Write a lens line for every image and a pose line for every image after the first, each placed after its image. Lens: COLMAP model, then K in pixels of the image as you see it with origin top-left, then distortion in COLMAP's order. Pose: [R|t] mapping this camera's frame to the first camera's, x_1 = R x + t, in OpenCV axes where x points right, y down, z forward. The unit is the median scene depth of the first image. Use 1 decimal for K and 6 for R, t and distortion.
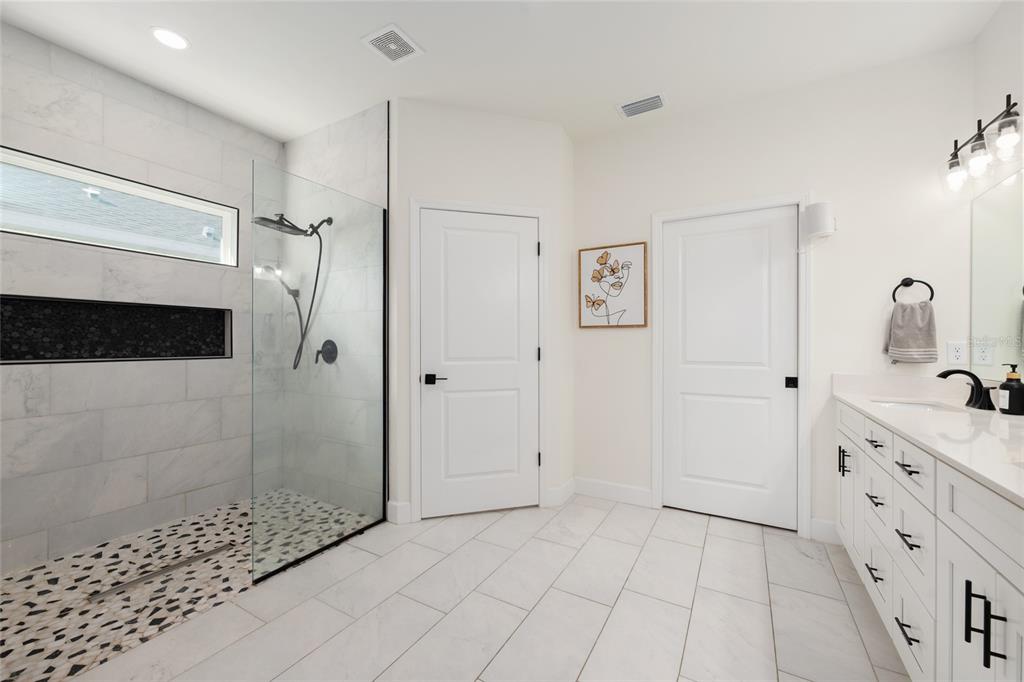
lens RADIAL K [[407.9, 0, 516.8], [0, 407.9, 346.9], [0, 0, 1]] dist [0.008546, 0.000065]
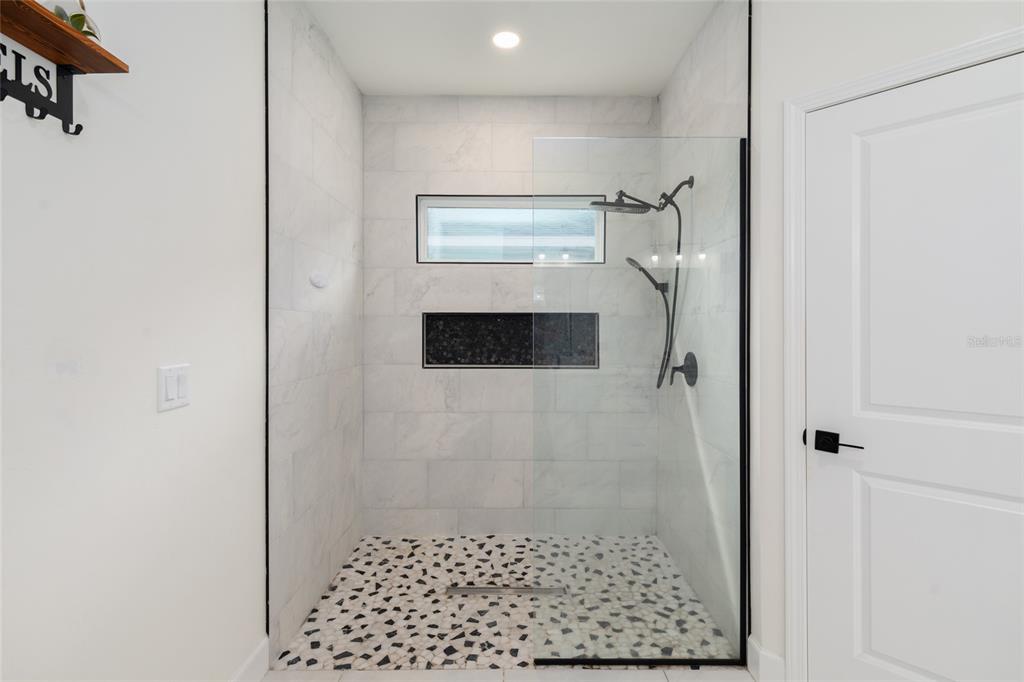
lens RADIAL K [[485.5, 0, 511.9], [0, 485.5, 331.7], [0, 0, 1]] dist [0.002282, 0.000303]
pose [[0.494738, 0.005282, -0.869026, 0.133511], [-0.009828, 0.999952, 0.000483, -0.060500], [0.868986, 0.008302, 0.494766, 0.397862]]
